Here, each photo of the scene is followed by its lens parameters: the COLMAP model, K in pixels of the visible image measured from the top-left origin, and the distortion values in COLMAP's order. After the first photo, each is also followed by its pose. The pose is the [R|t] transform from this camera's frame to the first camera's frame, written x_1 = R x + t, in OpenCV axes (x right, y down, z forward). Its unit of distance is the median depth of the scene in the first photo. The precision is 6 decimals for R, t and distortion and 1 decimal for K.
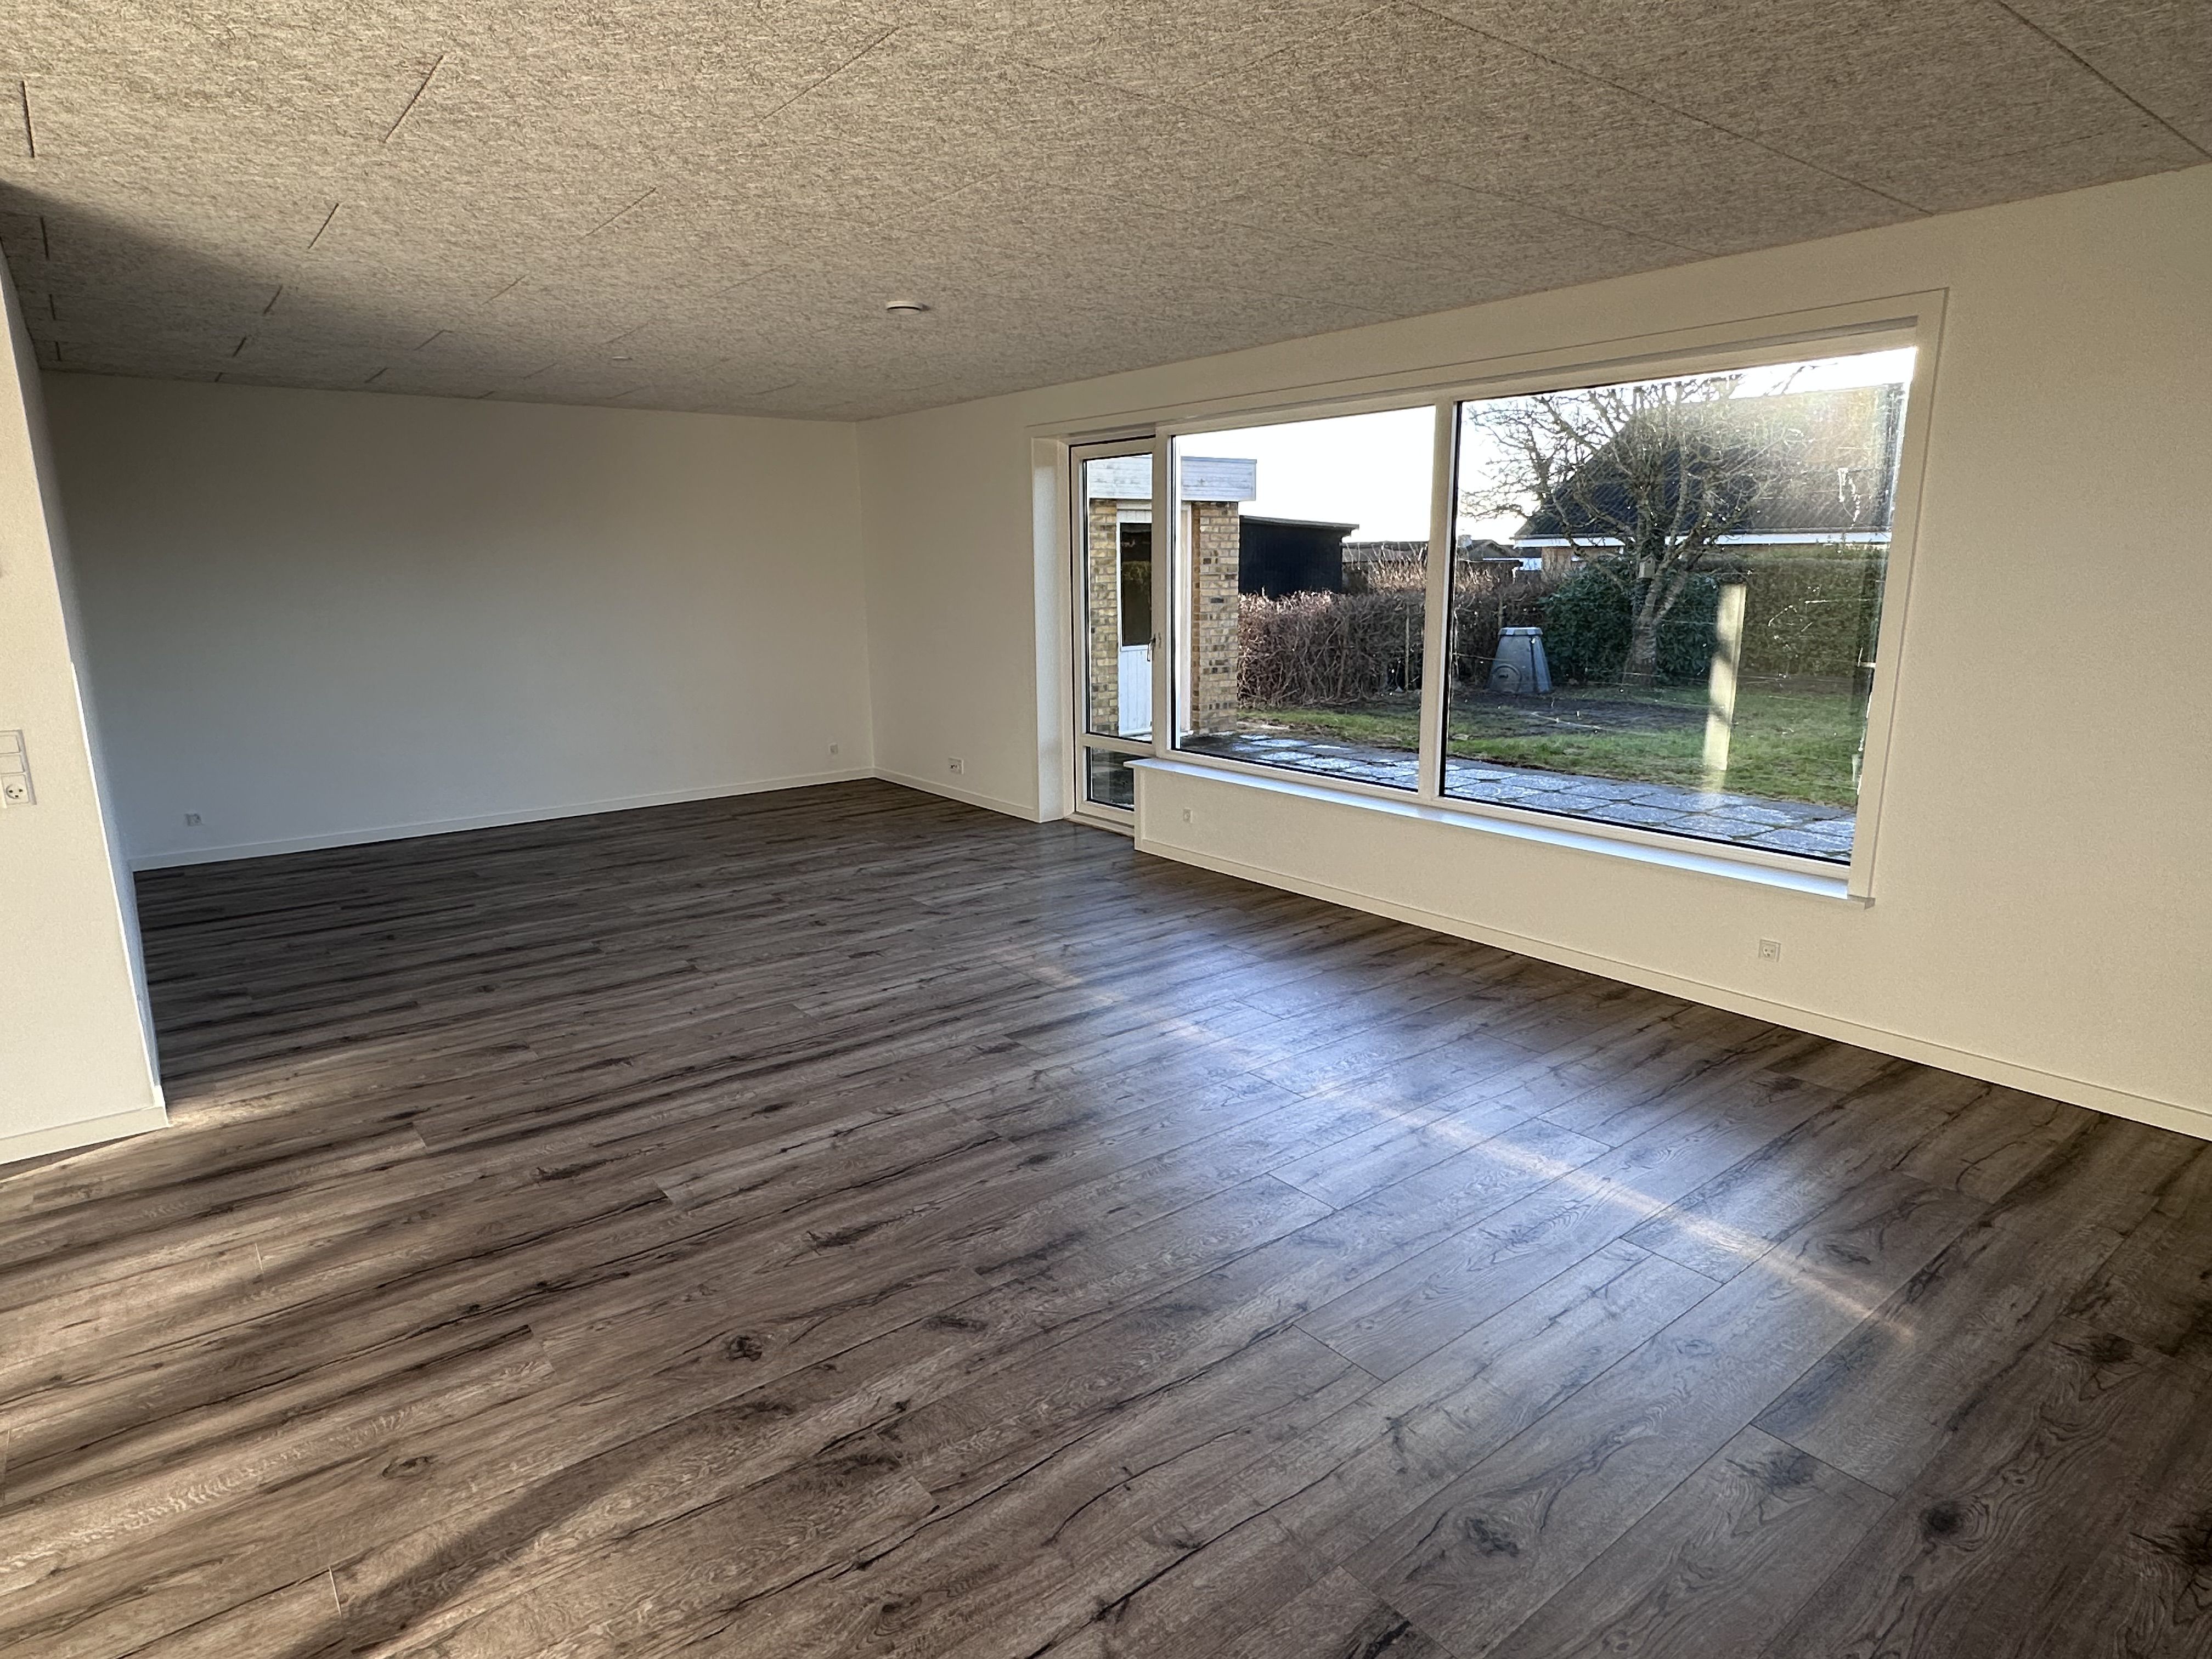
lens RADIAL K [[1228.1, 0, 1106.0], [0, 1228.1, 829.5], [0, 0, 1]] dist [0.000223, 0.000004]
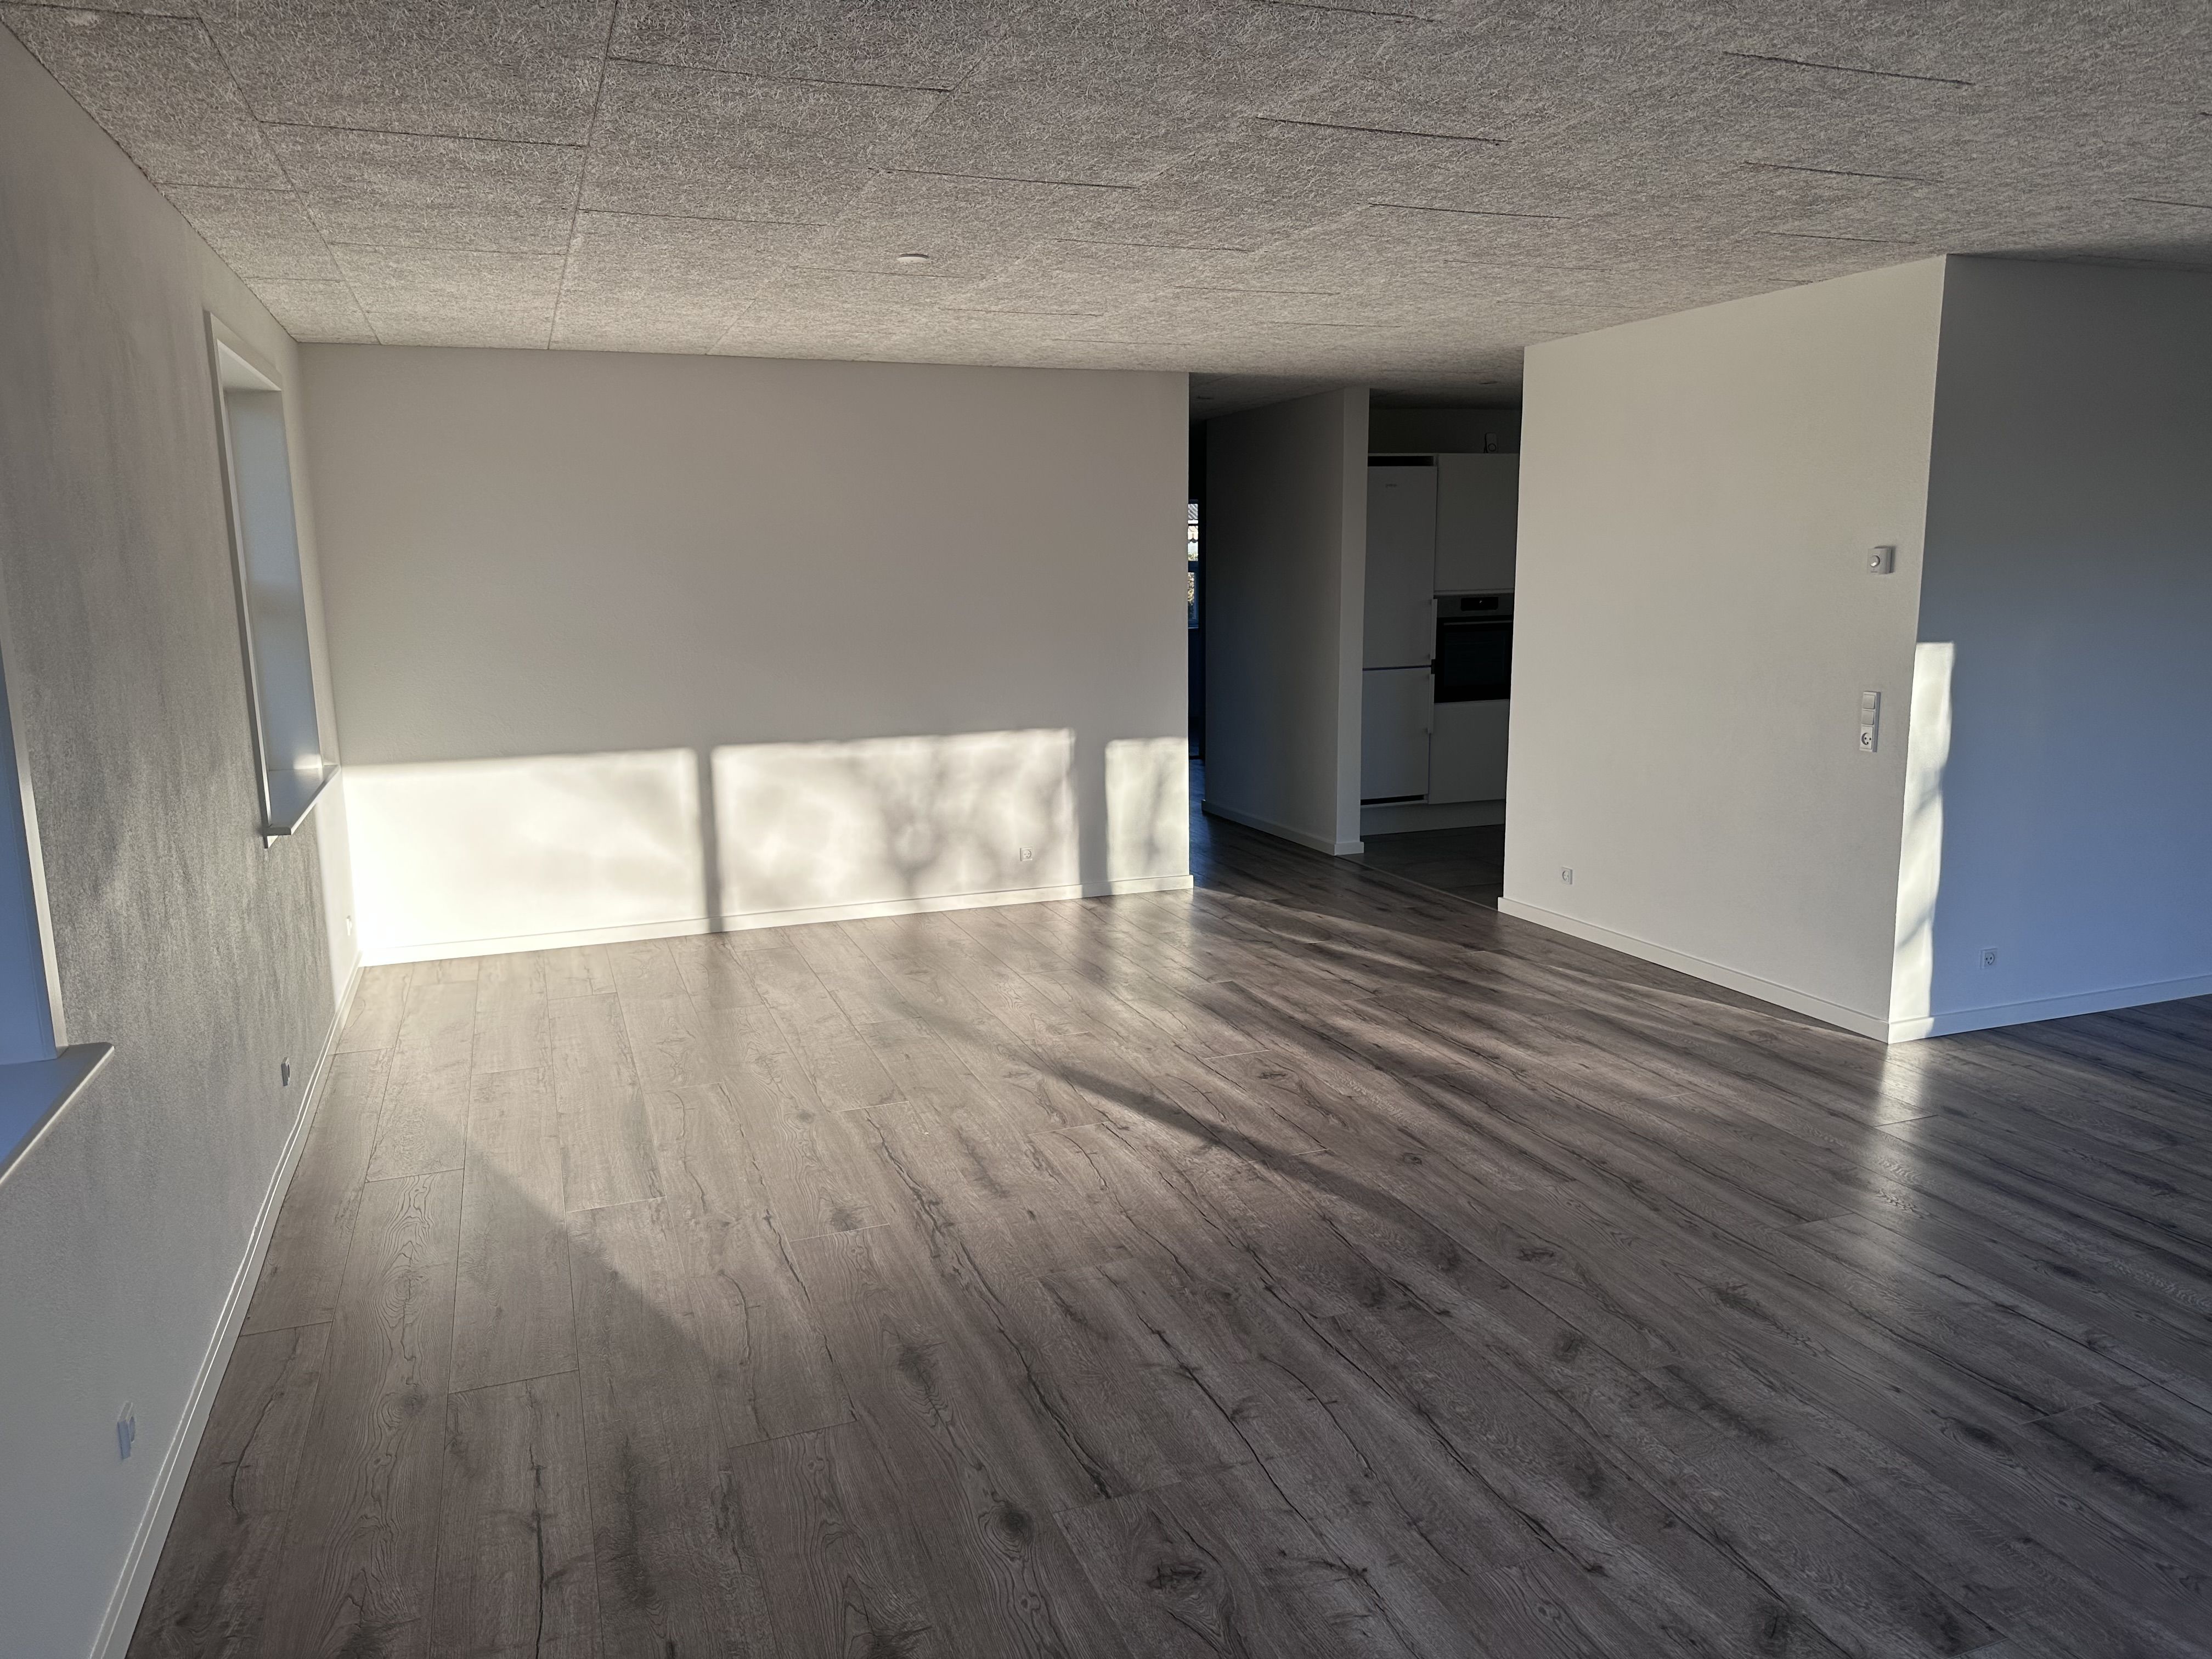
lens RADIAL K [[1586.7, 0, 1106.0], [0, 1586.7, 829.5], [0, 0, 1]] dist [-0.001431, -0.002360]
pose [[-0.306355, 0.170908, -0.936449, 1.048450], [-0.185608, 0.954144, 0.234858, -0.207727], [0.933647, 0.245762, -0.260585, 0.839371]]
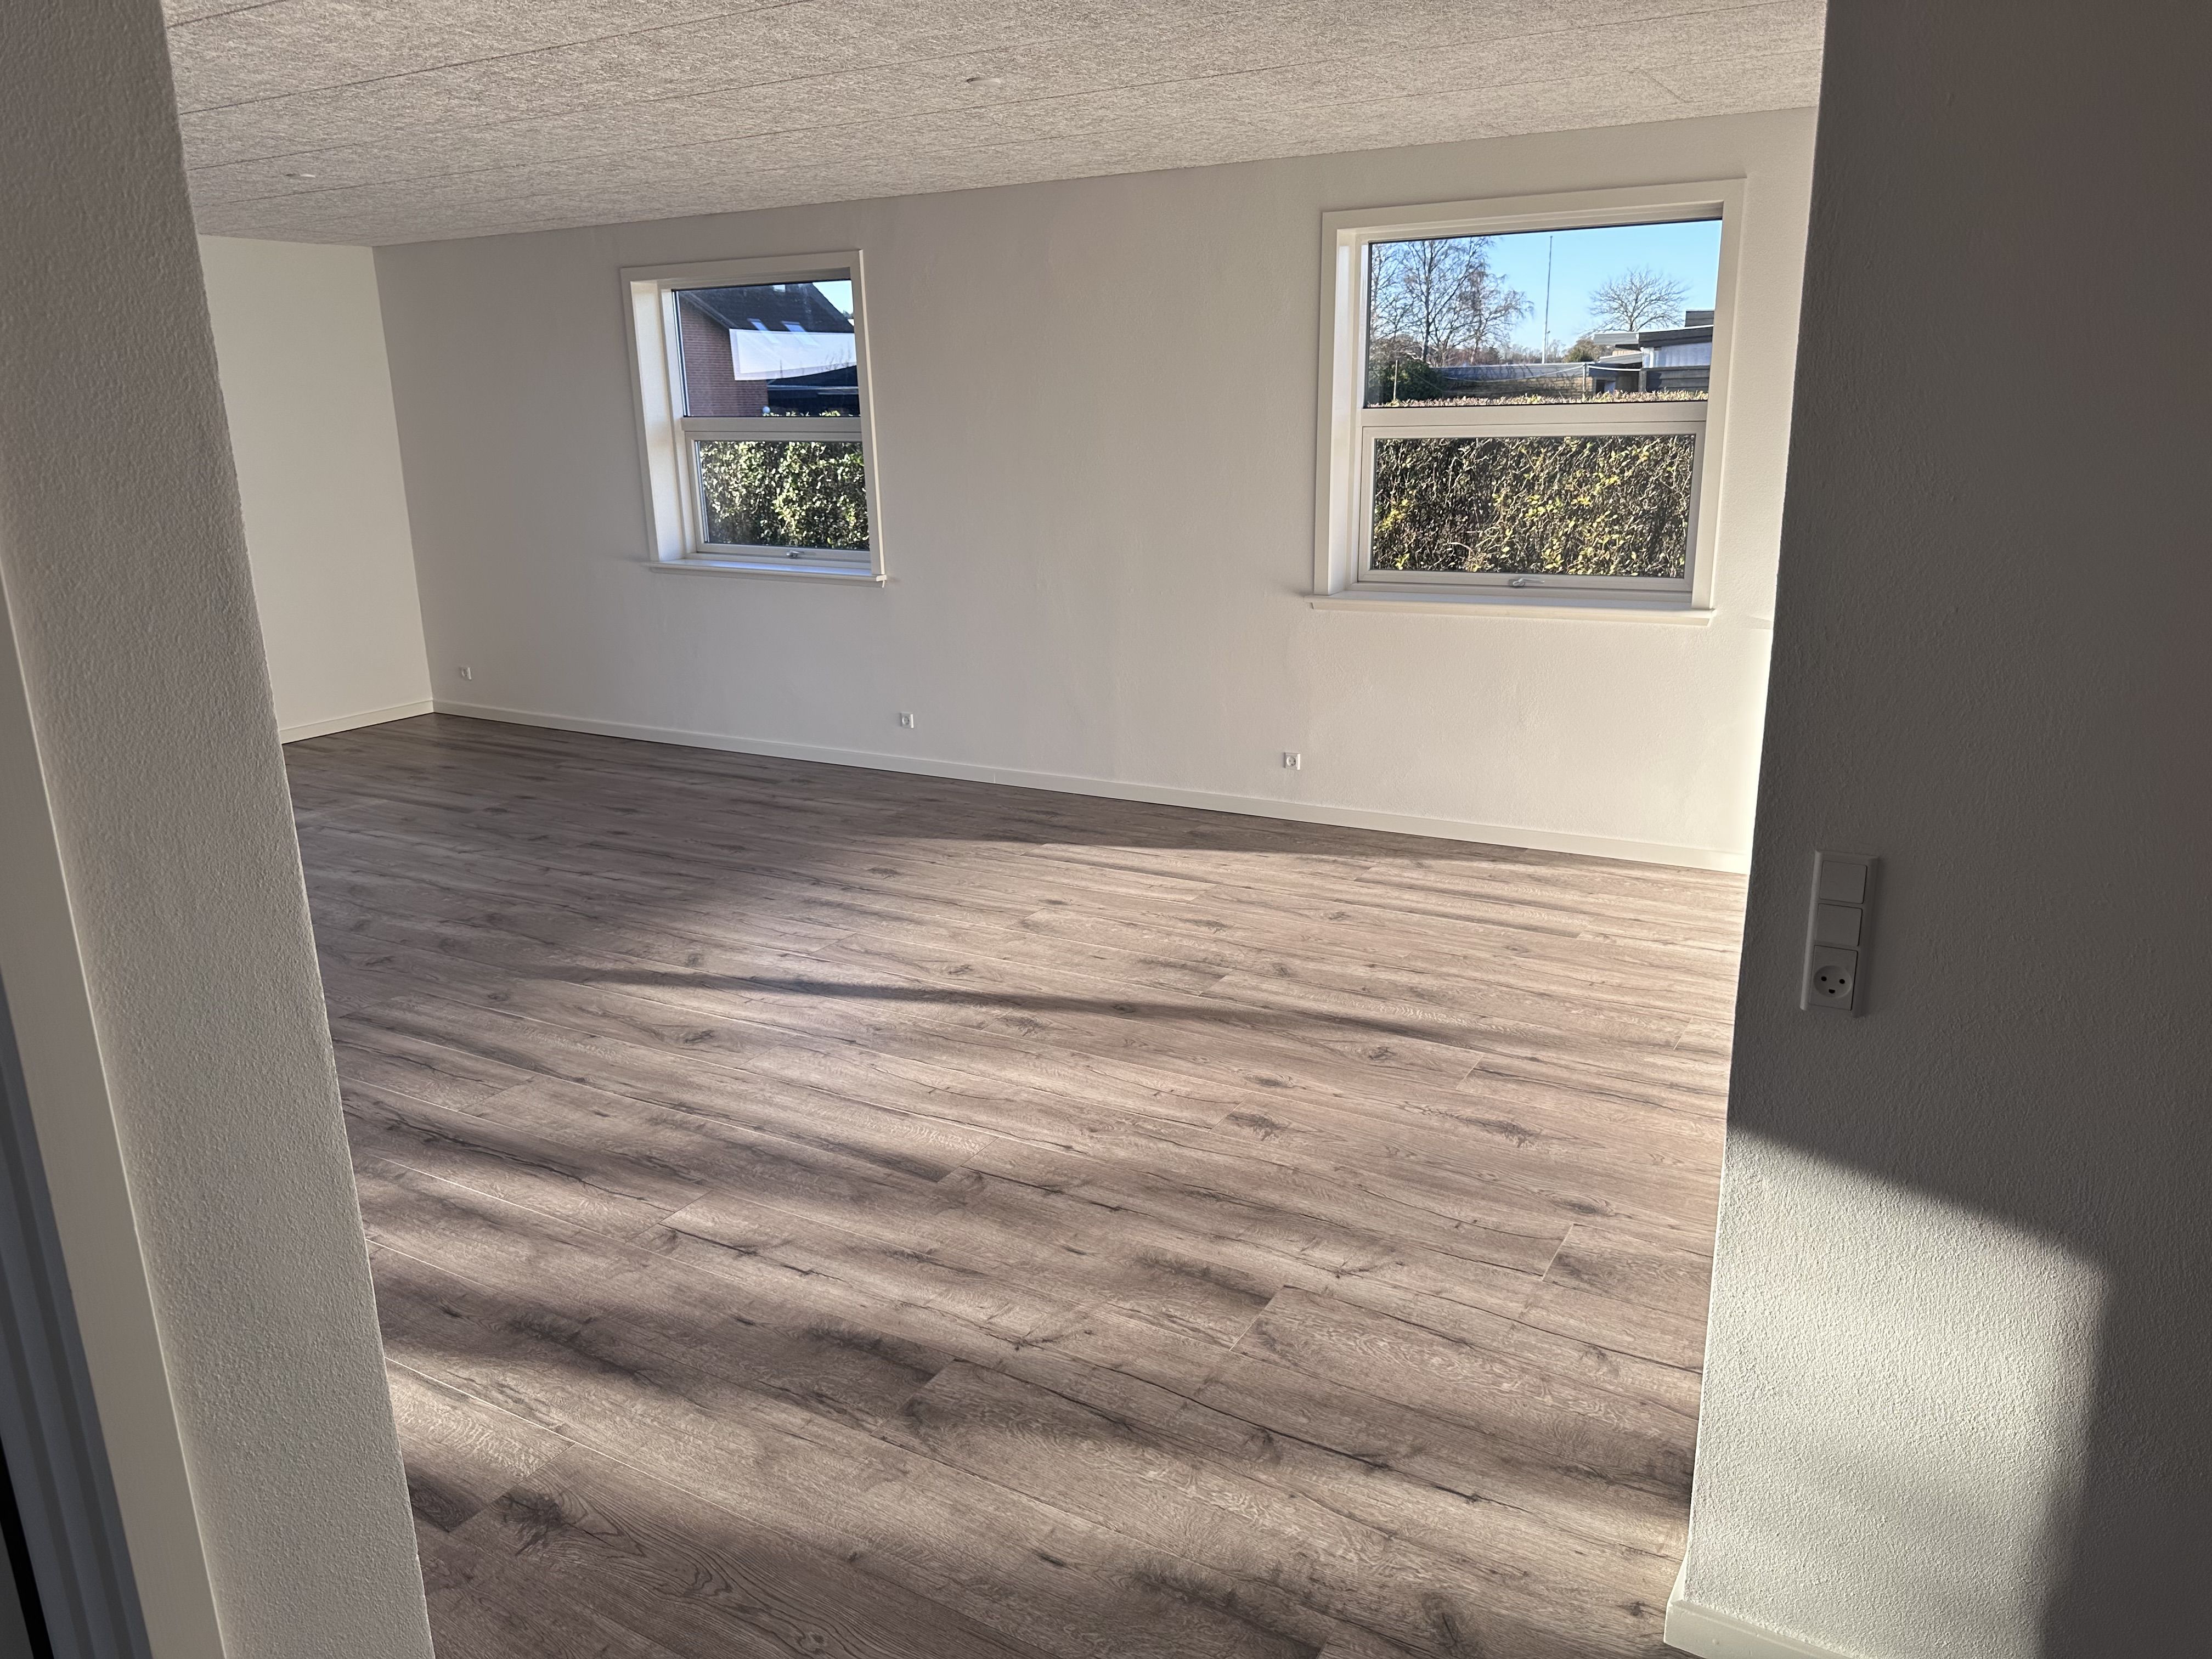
lens RADIAL K [[1586.7, 0, 1106.0], [0, 1586.7, 829.5], [0, 0, 1]] dist [-0.001431, -0.002360]
pose [[-0.348906, -0.237893, 0.906461, -2.134933], [0.216814, 0.920513, 0.325035, -0.151554], [-0.911732, 0.309940, -0.269594, 0.608752]]
